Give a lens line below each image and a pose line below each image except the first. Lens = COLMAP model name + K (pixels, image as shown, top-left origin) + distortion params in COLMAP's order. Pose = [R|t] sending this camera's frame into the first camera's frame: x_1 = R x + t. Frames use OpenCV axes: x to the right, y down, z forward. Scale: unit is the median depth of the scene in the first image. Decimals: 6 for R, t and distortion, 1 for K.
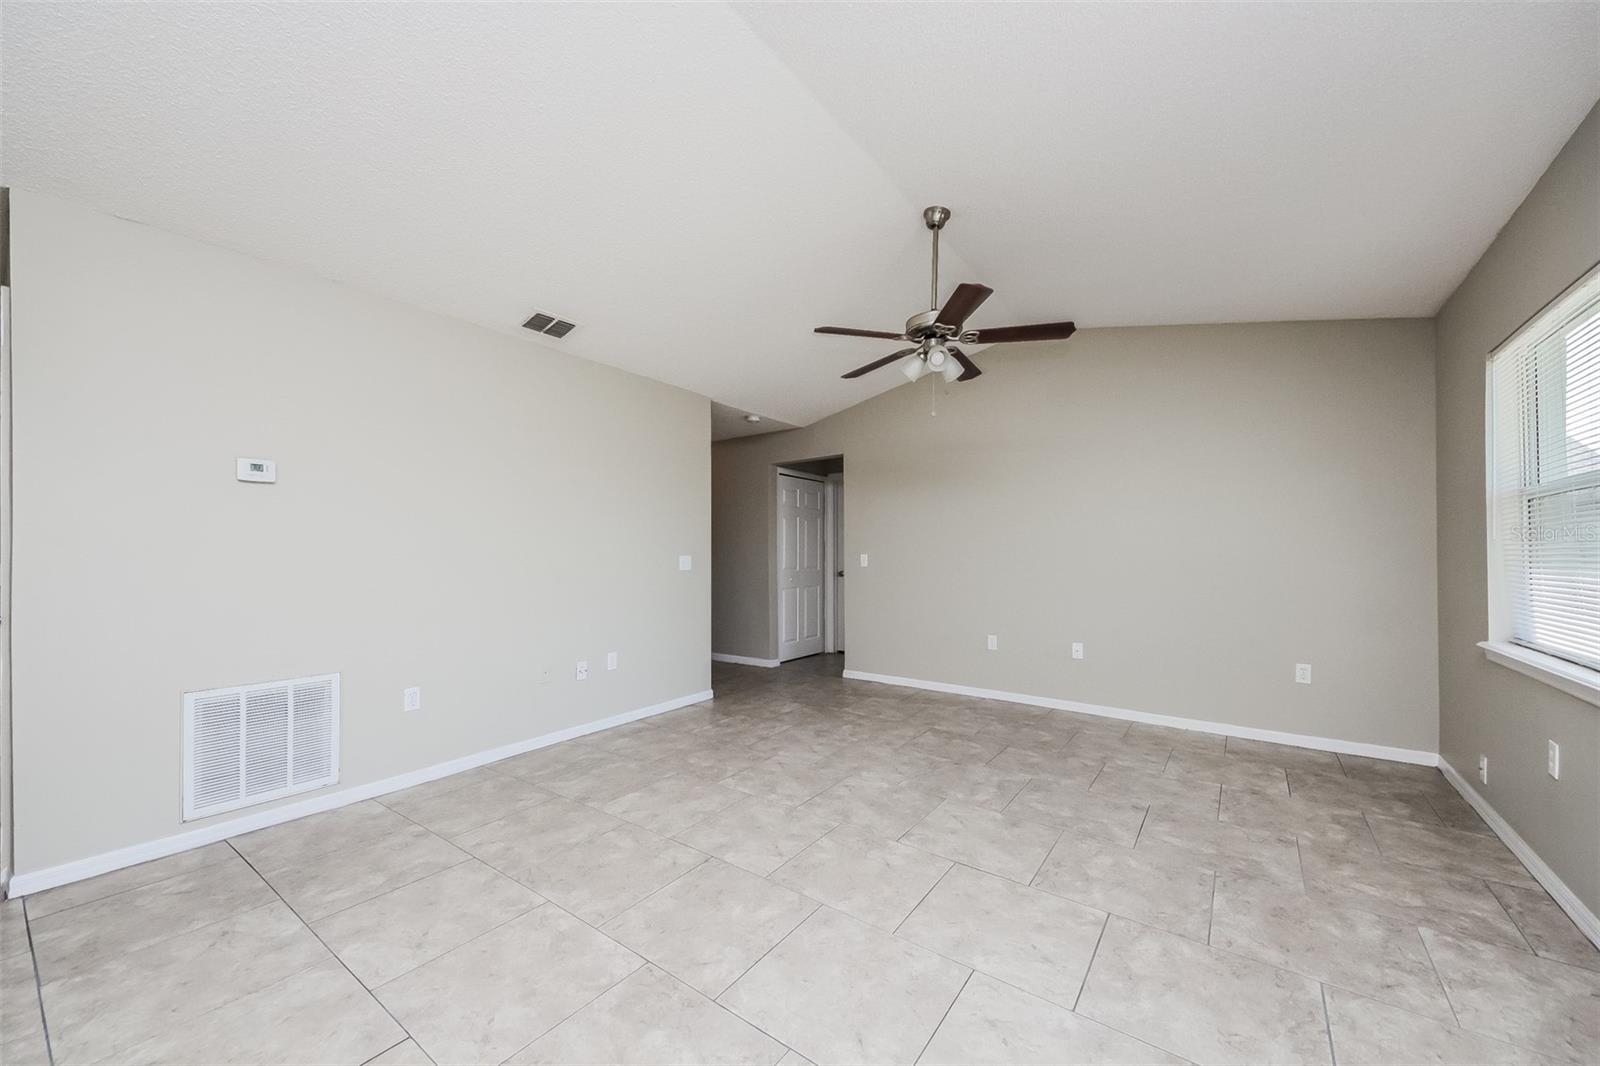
lens RADIAL K [[585.3, 0, 799.8], [0, 585.3, 553.2], [0, 0, 1]] dist [0.079672, -0.033485]
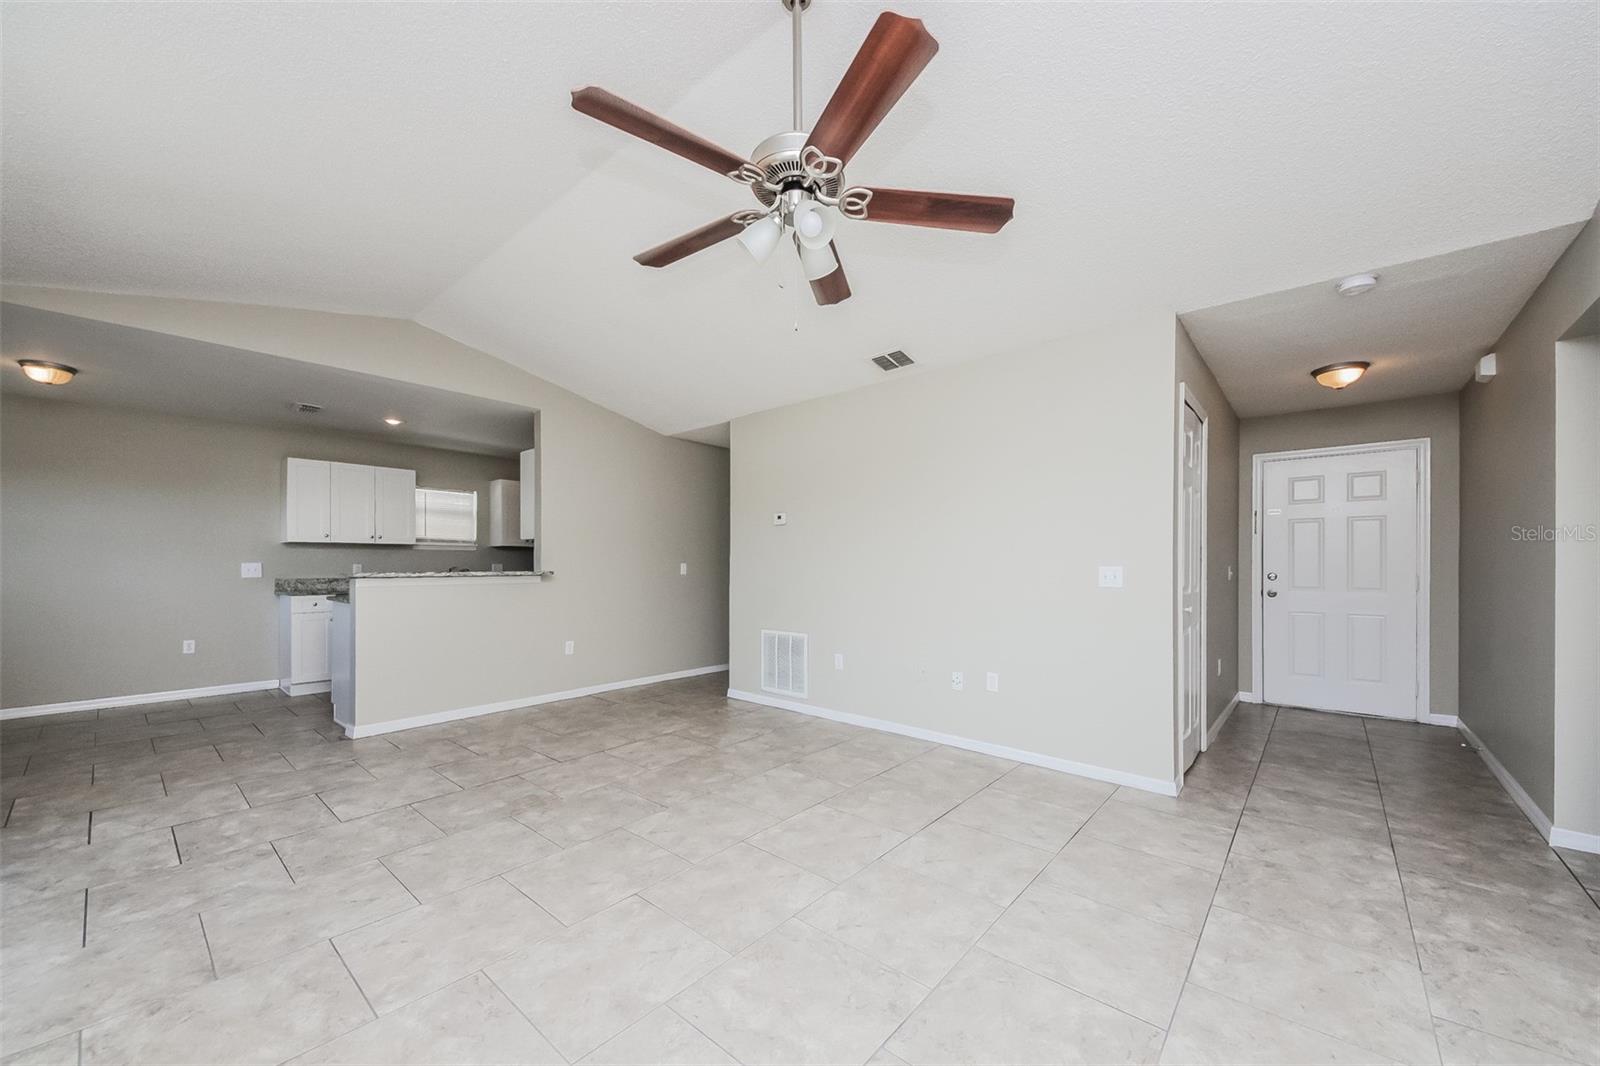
lens RADIAL K [[596.9, 0, 802.9], [0, 596.9, 560.9], [0, 0, 1]] dist [0.081943, -0.036053]
pose [[-0.076206, 0.001728, -0.997091, 0.767983], [0.002392, 0.999996, 0.001551, -0.005752], [0.997089, -0.002267, -0.076210, 0.968241]]
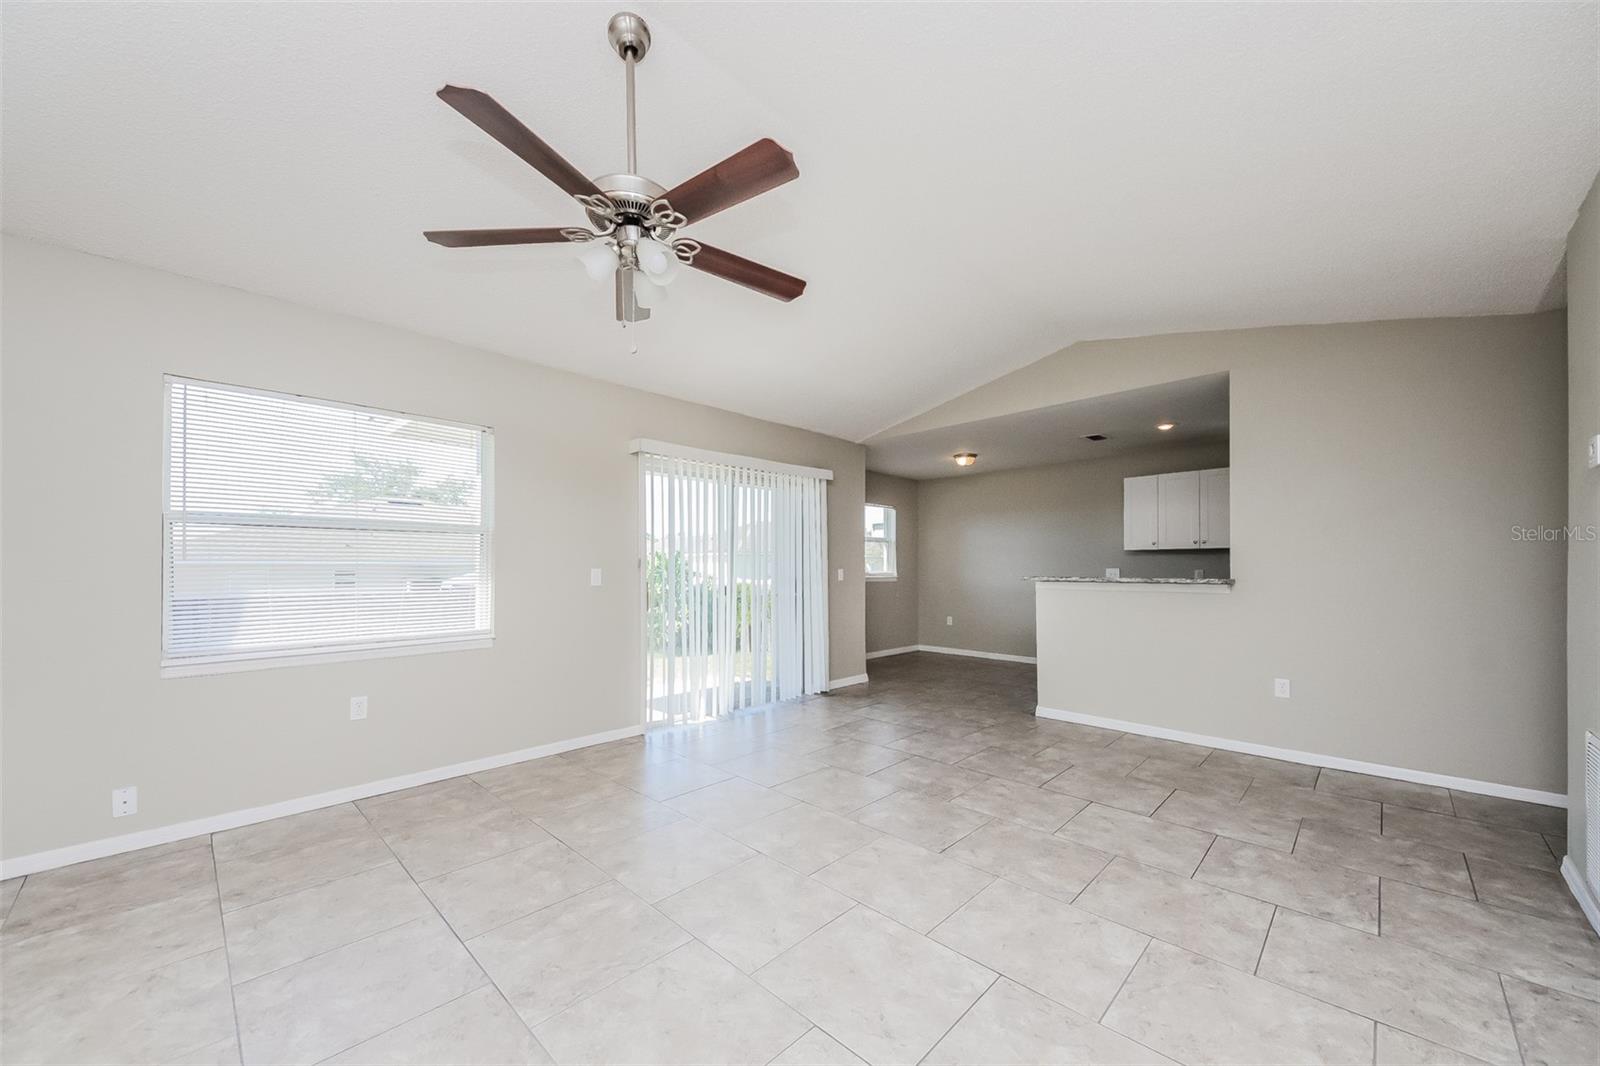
lens RADIAL K [[596.9, 0, 802.9], [0, 596.9, 560.9], [0, 0, 1]] dist [0.081943, -0.036053]
pose [[-0.992424, 0.005926, 0.122717, -0.028888], [0.003903, 0.999853, -0.016721, 0.003047], [-0.122798, -0.016115, -0.992301, 1.487833]]
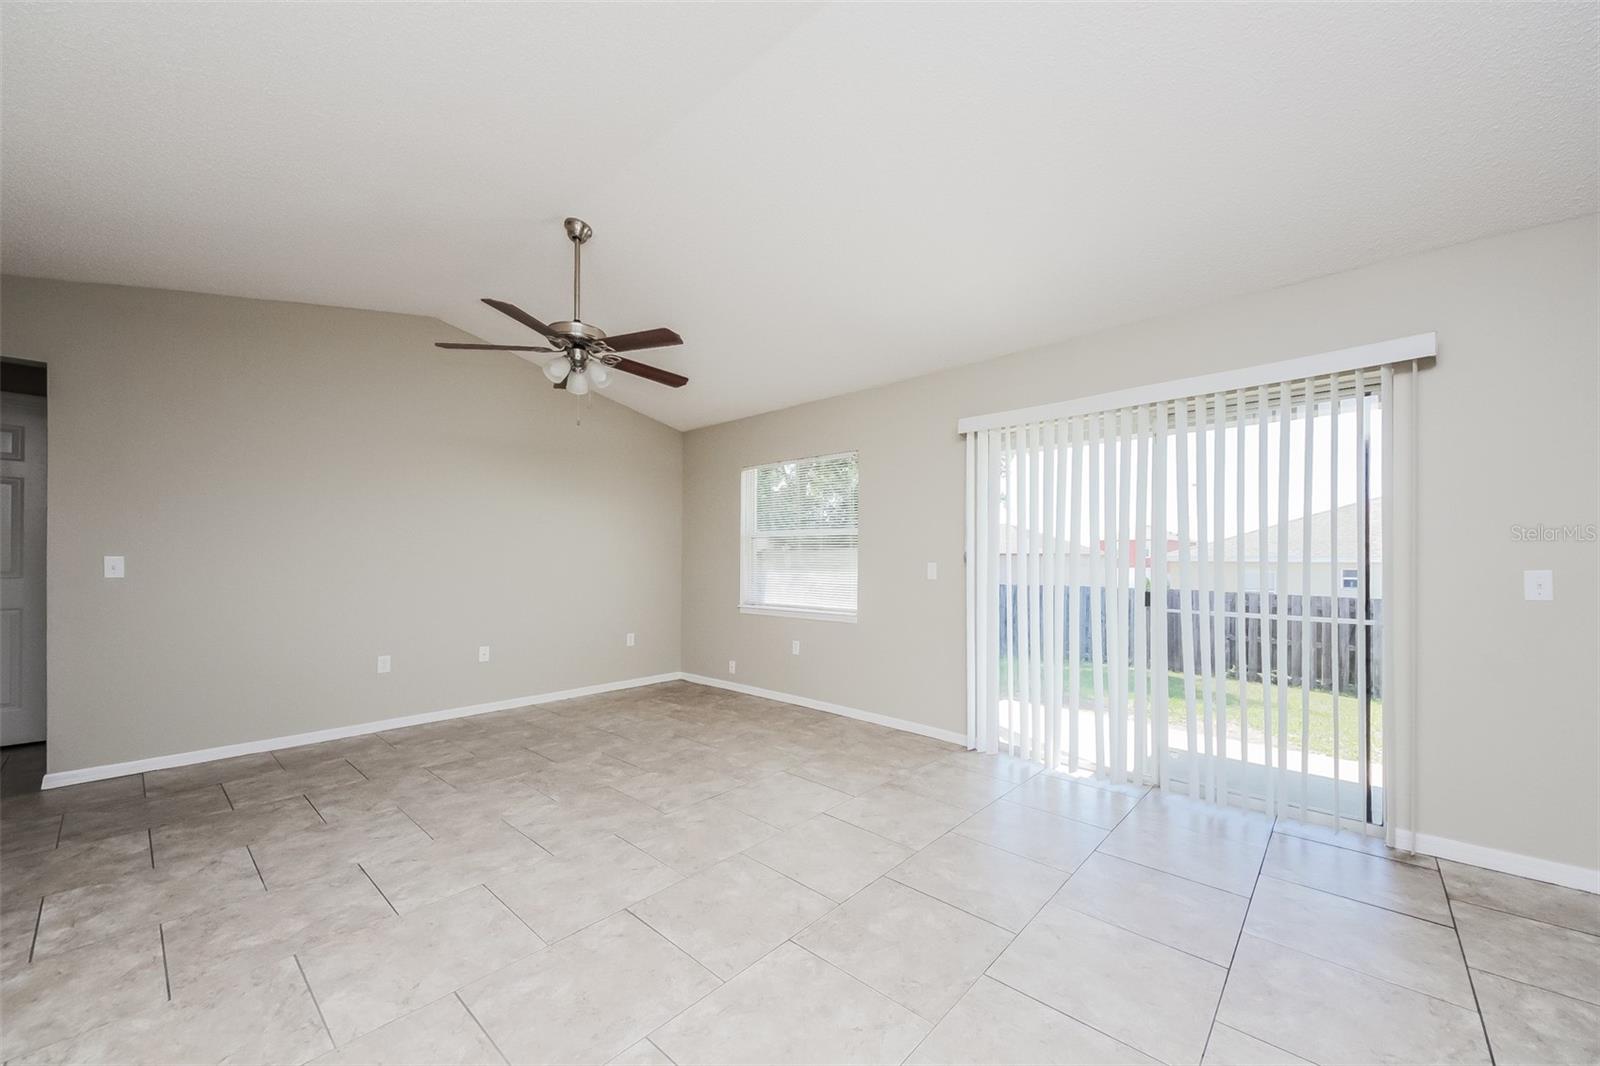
lens RADIAL K [[596.9, 0, 802.9], [0, 596.9, 560.9], [0, 0, 1]] dist [0.081943, -0.036053]
pose [[0.098312, 0.007681, 0.995126, -0.711091], [-0.011616, 0.999911, -0.006570, 0.003900], [-0.995088, -0.010913, 0.098393, 0.464448]]
